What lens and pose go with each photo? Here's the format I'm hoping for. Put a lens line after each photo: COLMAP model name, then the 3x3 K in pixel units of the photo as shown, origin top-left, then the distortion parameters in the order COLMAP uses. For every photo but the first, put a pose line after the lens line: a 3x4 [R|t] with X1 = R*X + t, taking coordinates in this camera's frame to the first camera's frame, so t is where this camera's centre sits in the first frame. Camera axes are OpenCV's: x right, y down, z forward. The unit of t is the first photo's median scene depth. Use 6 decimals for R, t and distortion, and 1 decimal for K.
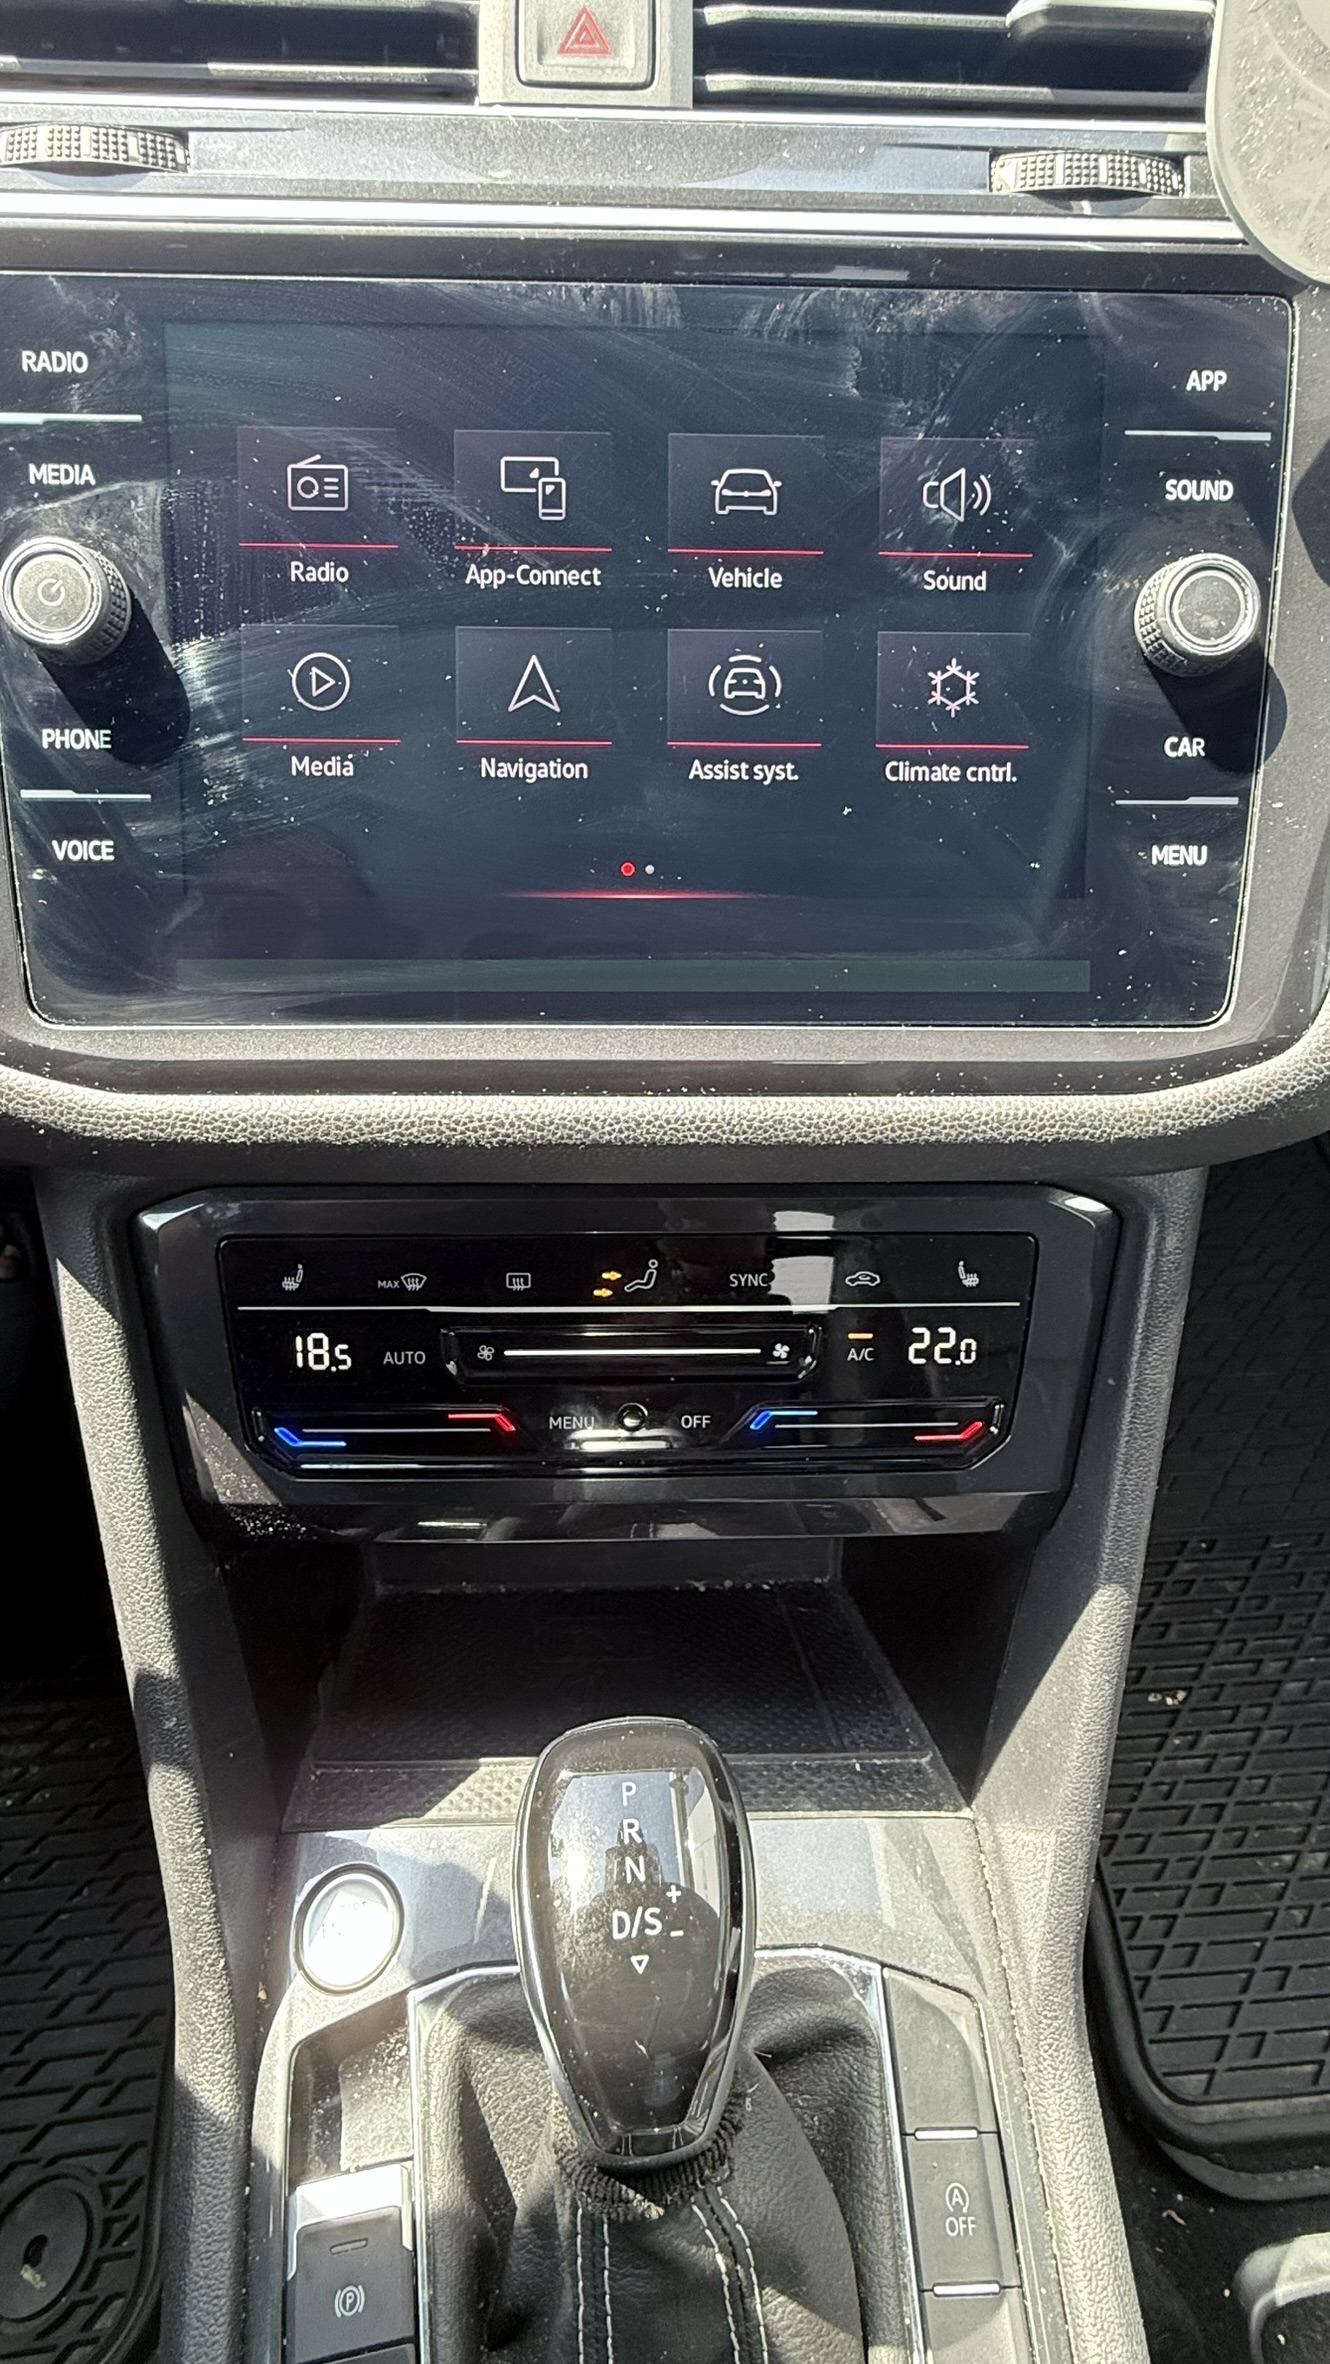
lens RADIAL K [[1464.5, 0, 666.4], [0, 1464.5, 1270.3], [0, 0, 1]] dist [-0.004919, 0.003554]
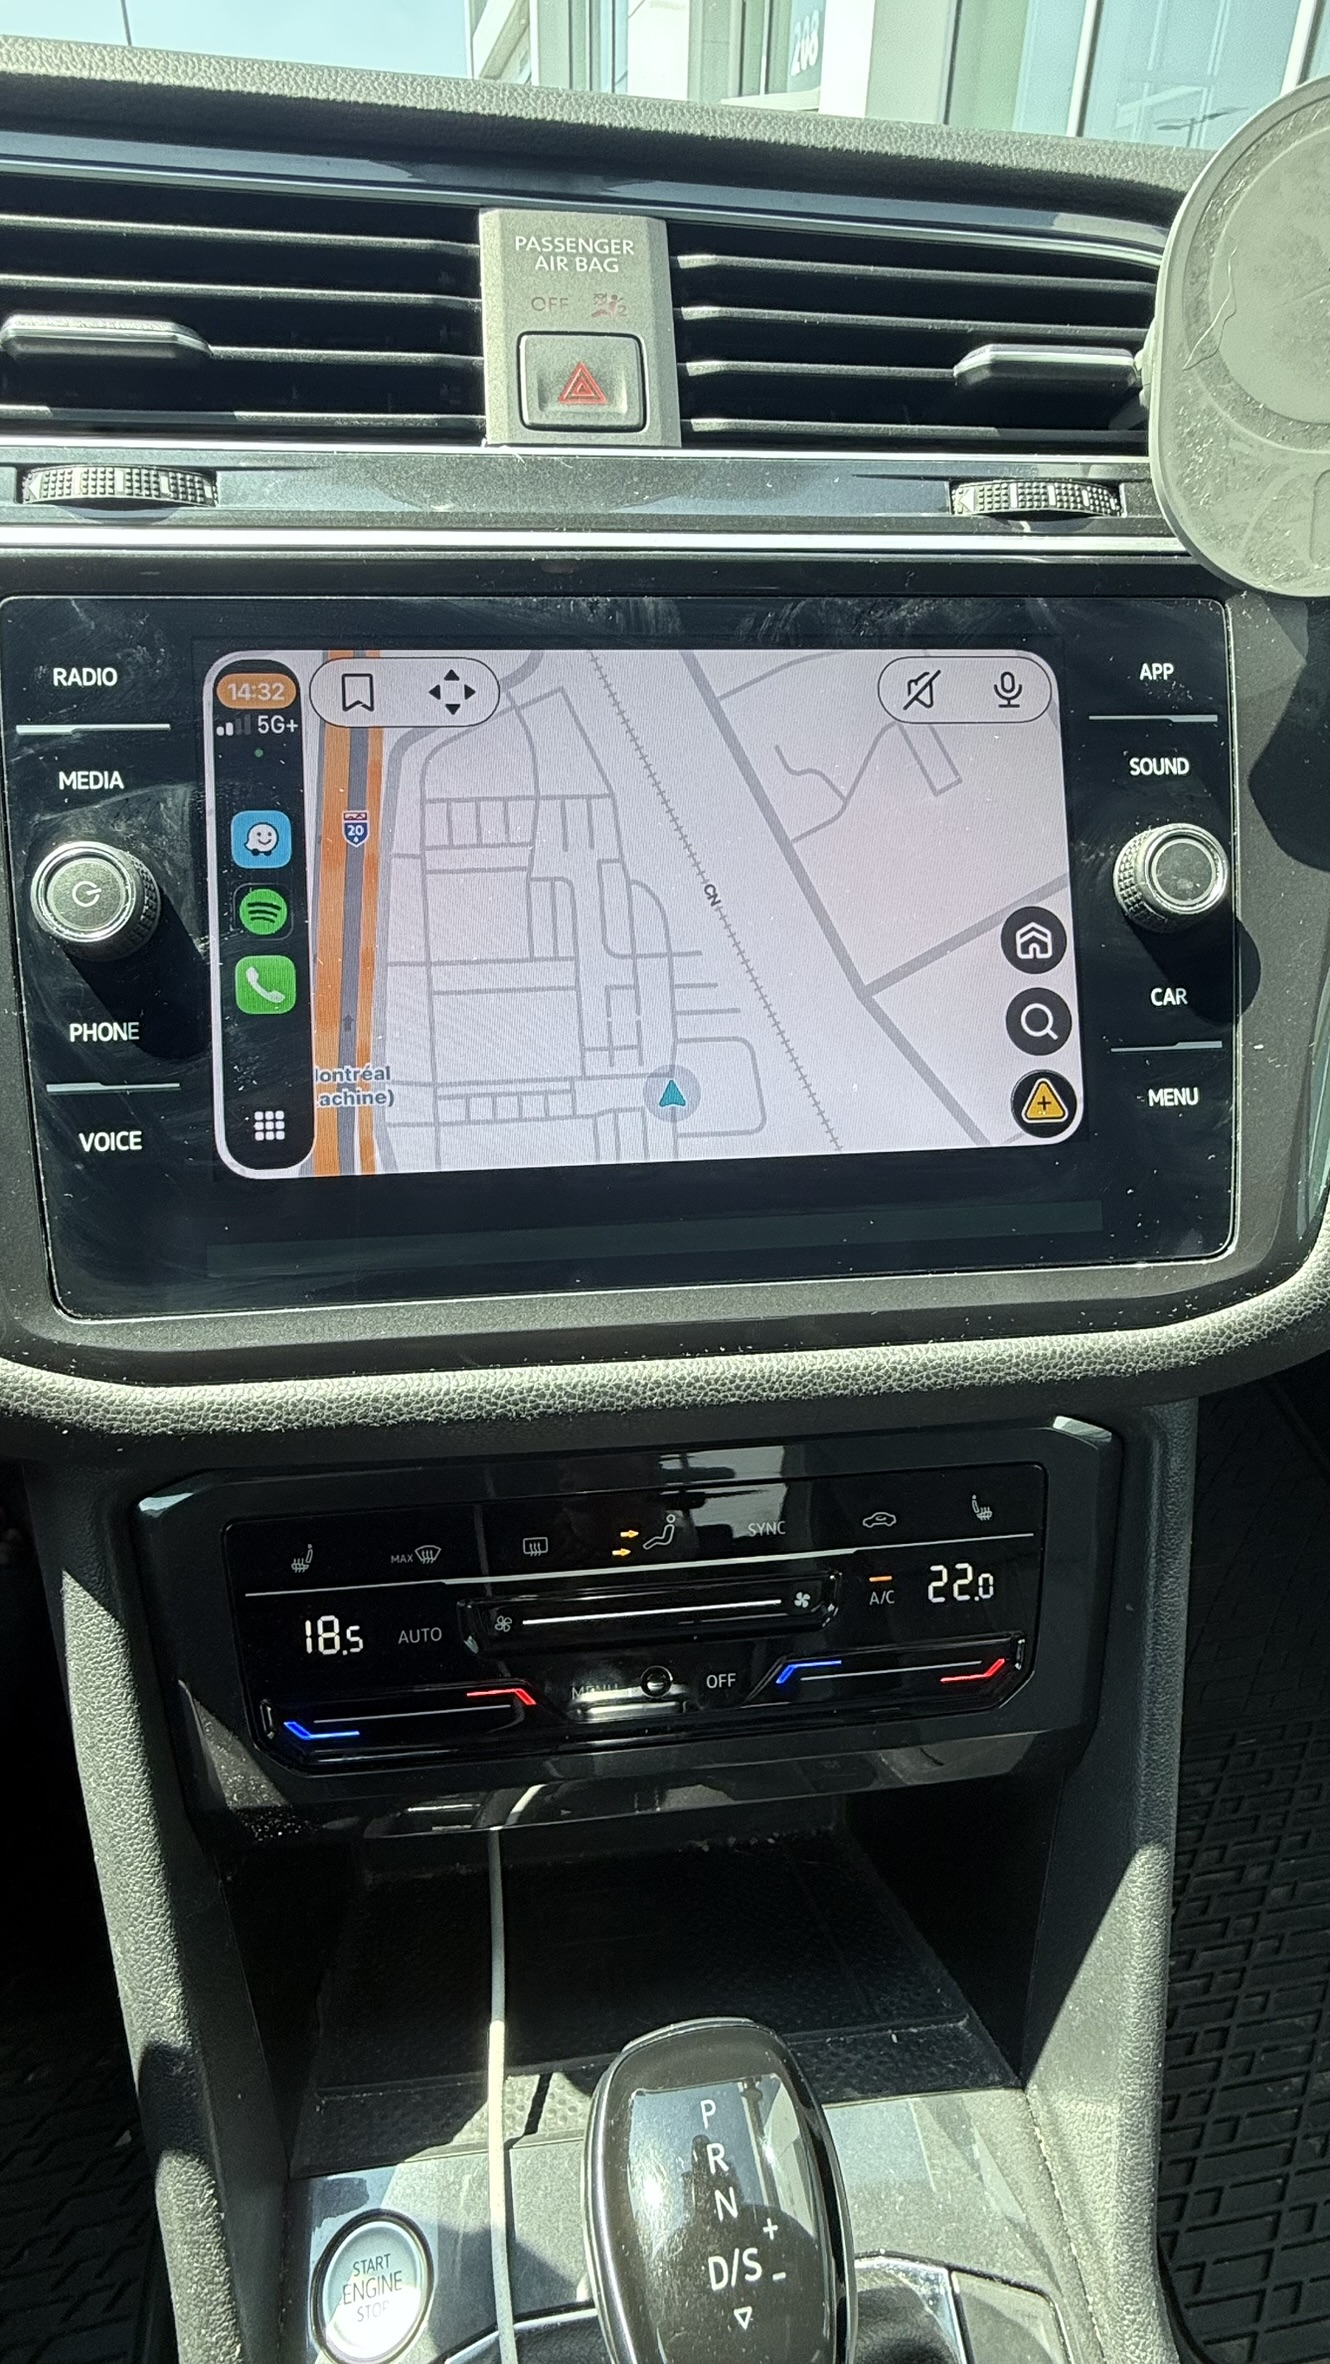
lens RADIAL K [[1464.5, 0, 666.4], [0, 1464.5, 1270.3], [0, 0, 1]] dist [-0.004919, 0.003554]
pose [[0.995761, -0.046971, 0.079077, -0.095595], [0.057578, 0.988800, -0.137695, -0.039835], [-0.071723, 0.141665, 0.987313, 0.017786]]
